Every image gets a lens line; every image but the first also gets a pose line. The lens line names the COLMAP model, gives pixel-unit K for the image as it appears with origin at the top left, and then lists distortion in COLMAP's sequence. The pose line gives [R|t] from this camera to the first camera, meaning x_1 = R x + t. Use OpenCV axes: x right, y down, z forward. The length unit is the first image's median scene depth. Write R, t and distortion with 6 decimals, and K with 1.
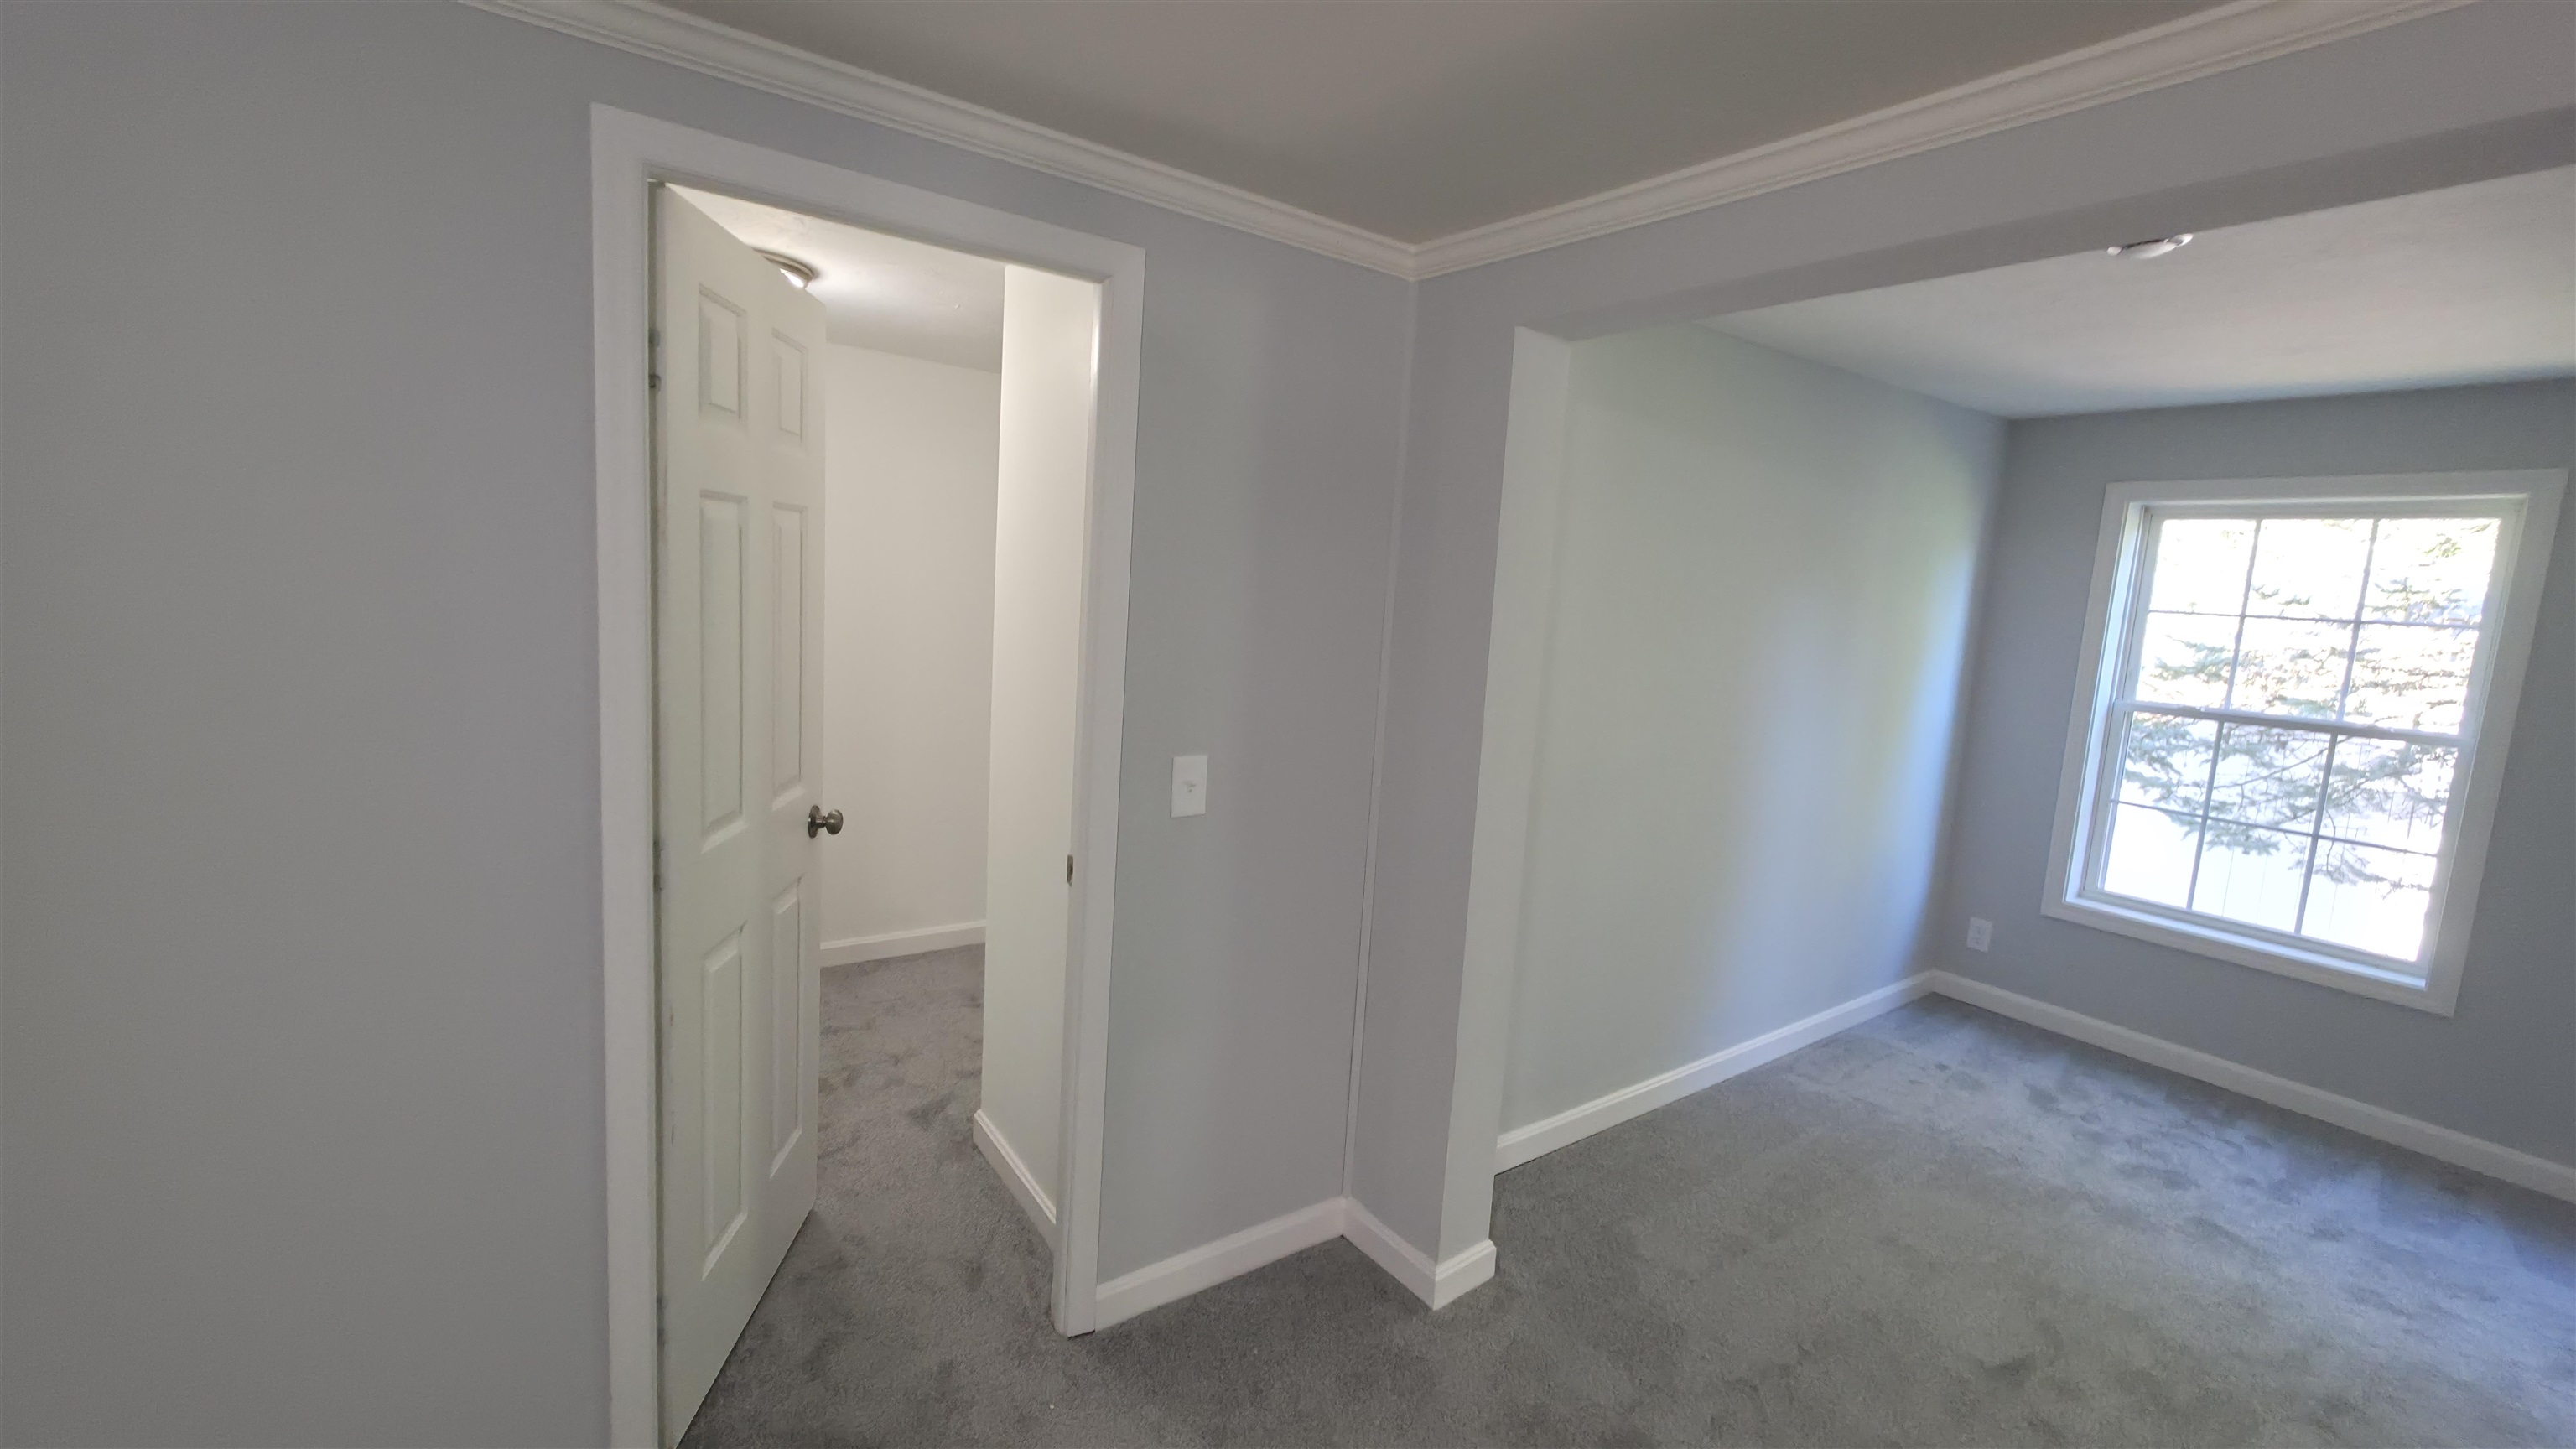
lens RADIAL K [[1037.8, 0, 1274.5], [0, 1037.8, 703.7], [0, 0, 1]] dist [-0.007755, -0.000657]
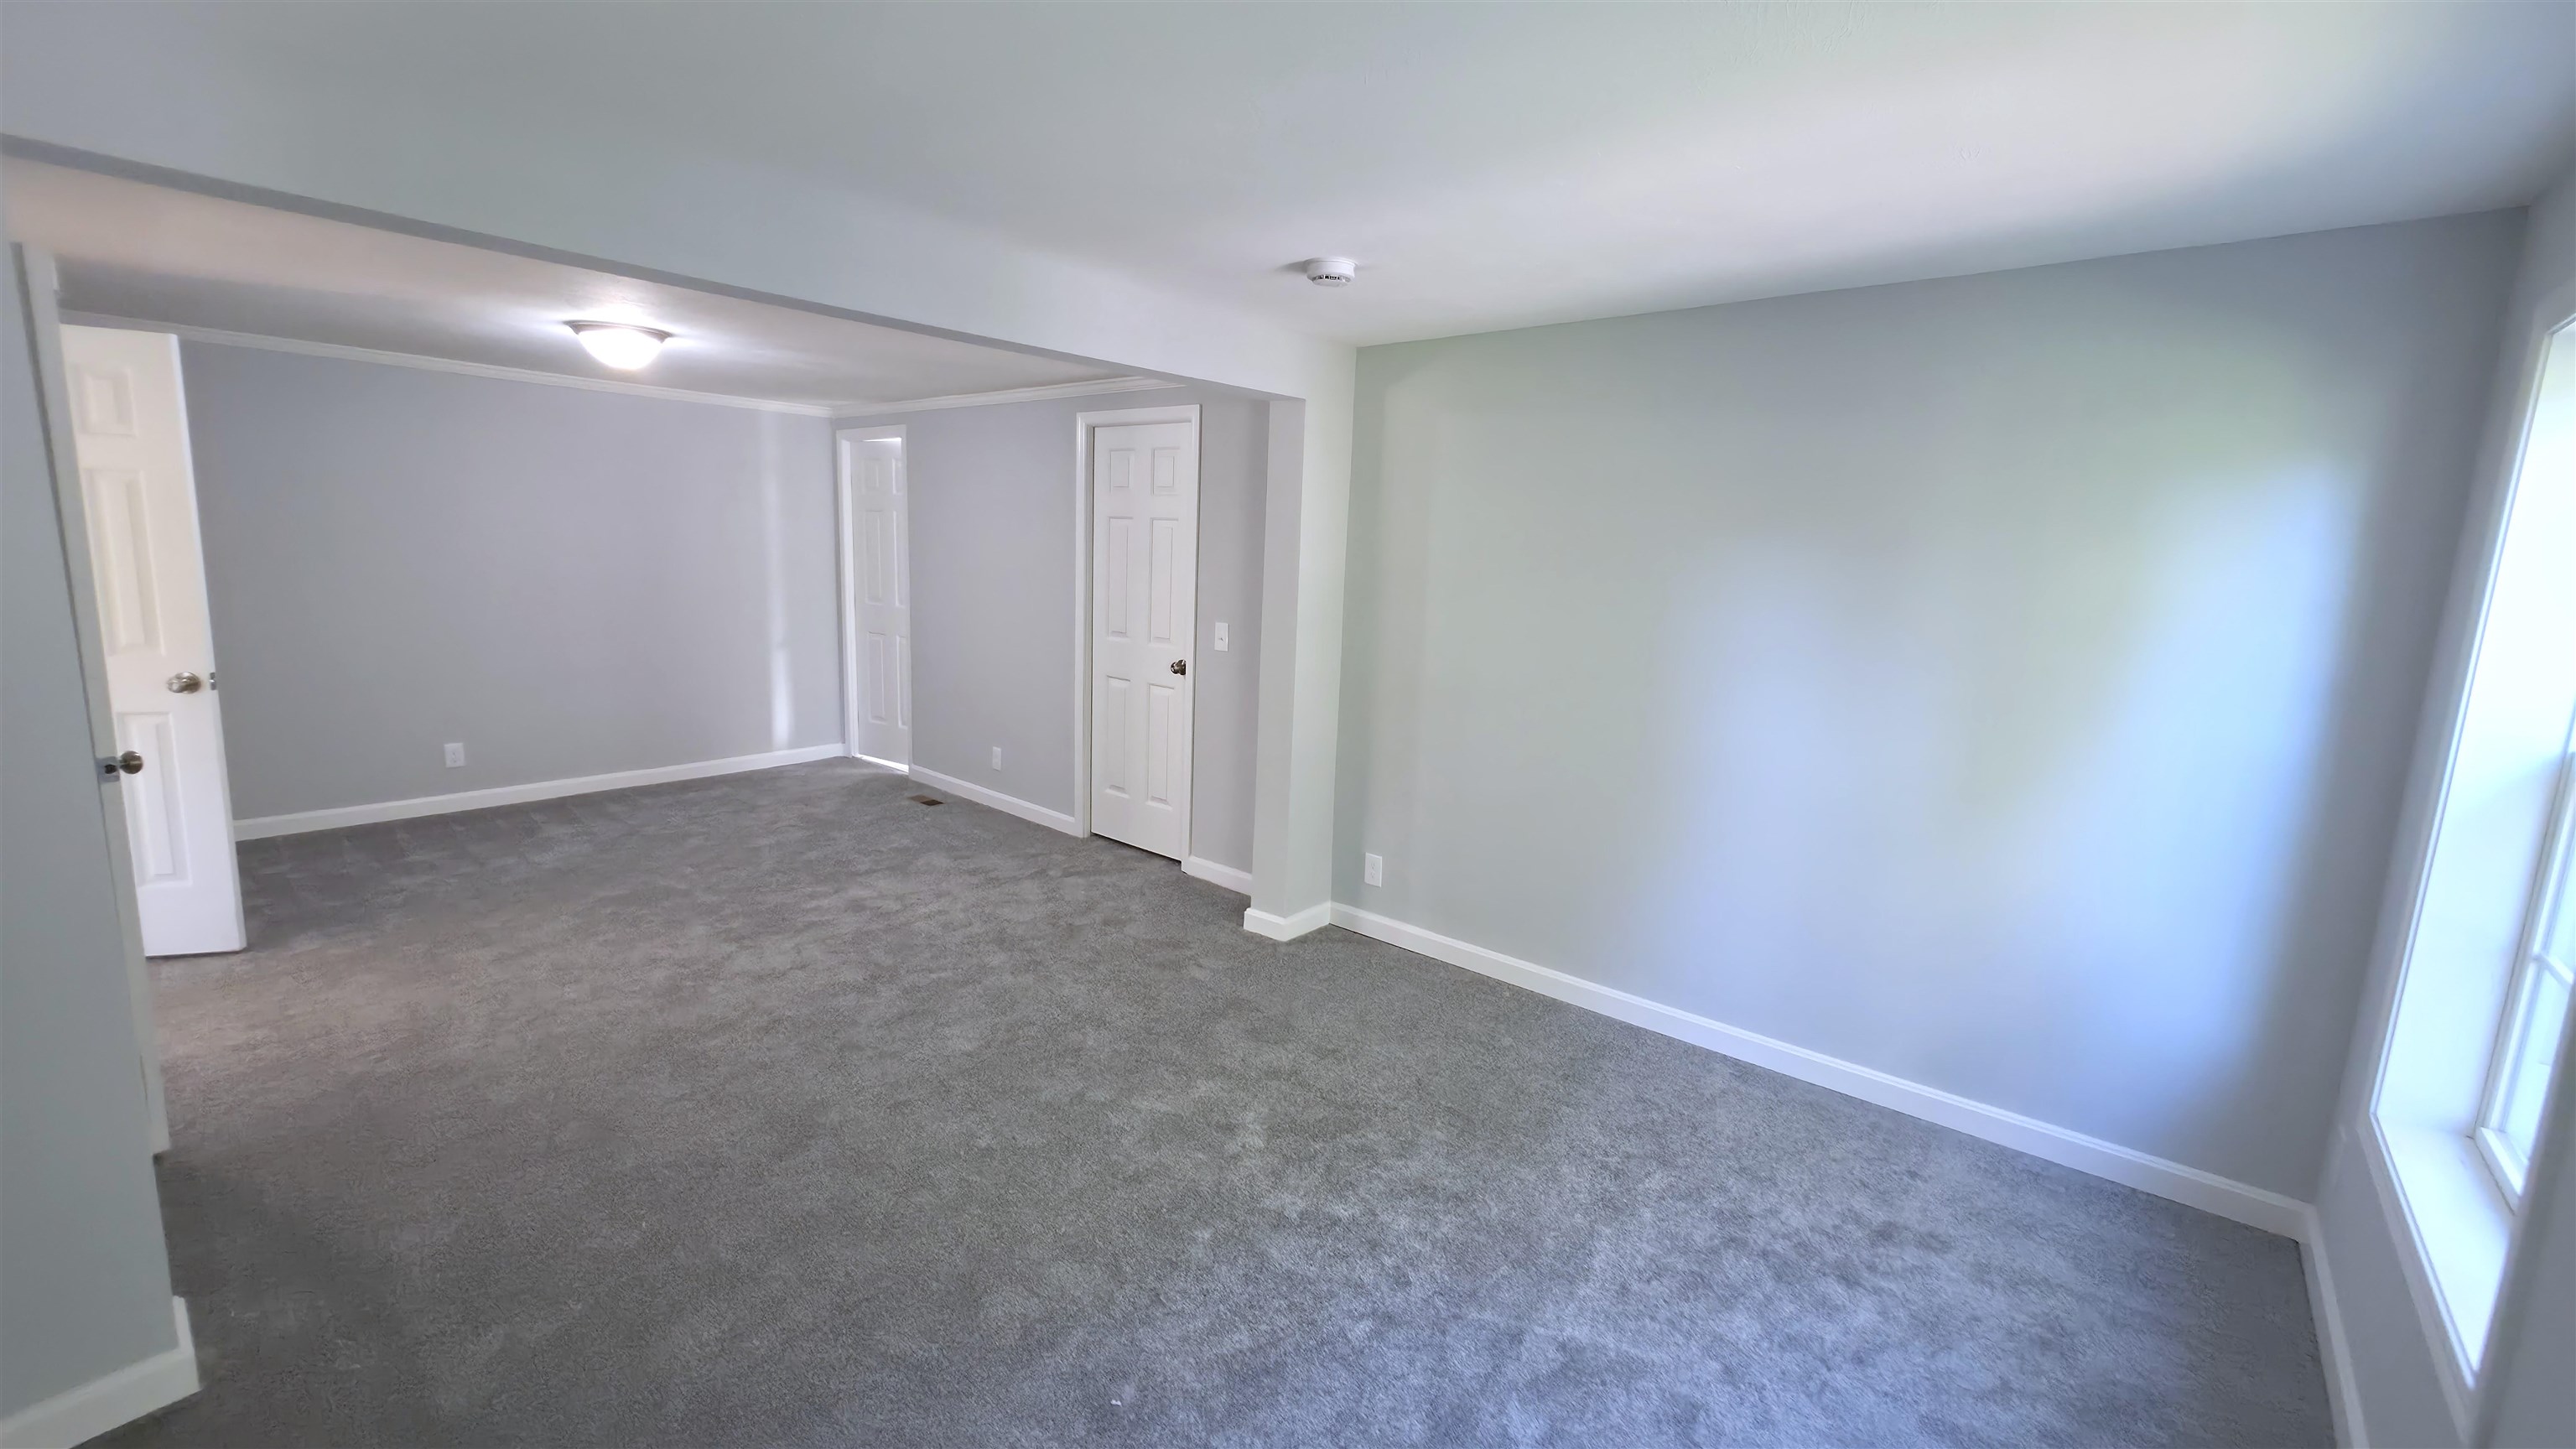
lens RADIAL K [[1037.8, 0, 1276.3], [0, 1037.8, 712.0], [0, 0, 1]] dist [-0.007755, -0.000657]
pose [[0.251438, 0.106309, -0.962017, 1.296546], [-0.144076, 0.986987, 0.071412, 0.038897], [0.957090, 0.120648, 0.263482, 0.347913]]
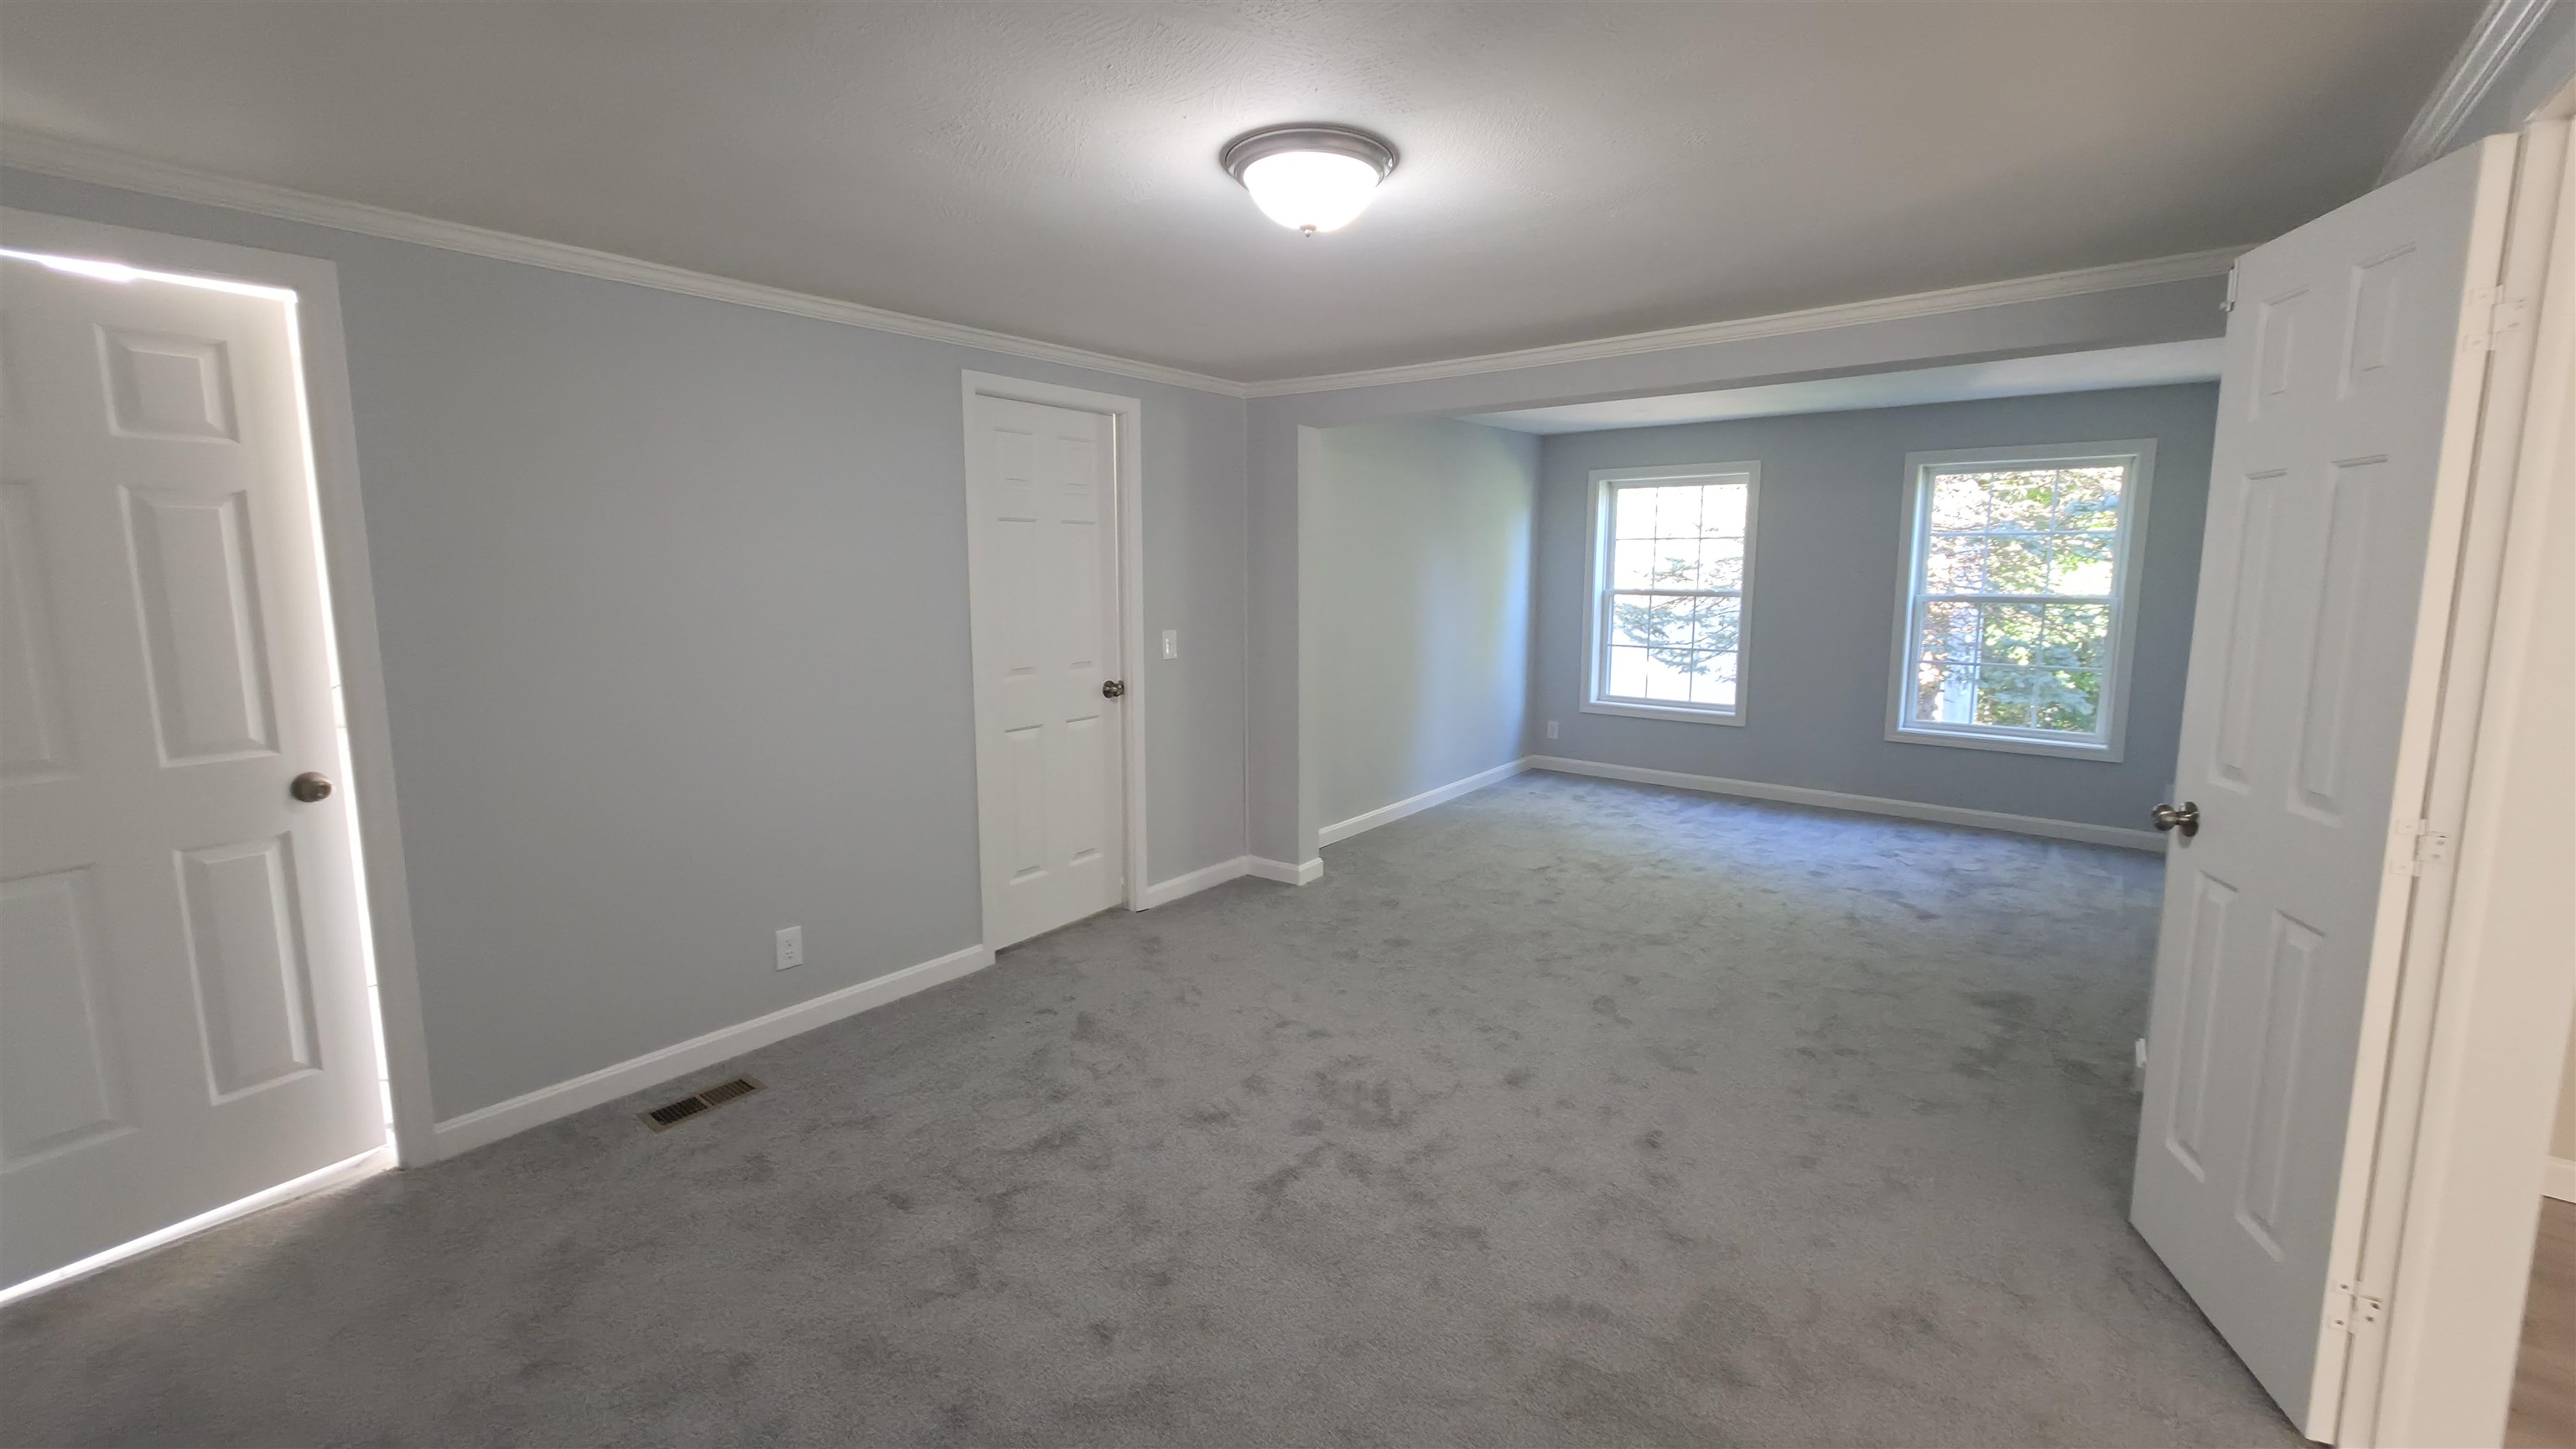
lens RADIAL K [[1037.8, 0, 1291.7], [0, 1037.8, 698.7], [0, 0, 1]] dist [-0.007755, -0.000657]
pose [[0.954961, -0.099357, 0.279601, -0.277740], [0.093791, 0.995036, 0.033250, 0.087944], [-0.281517, -0.005528, 0.959540, -0.688696]]
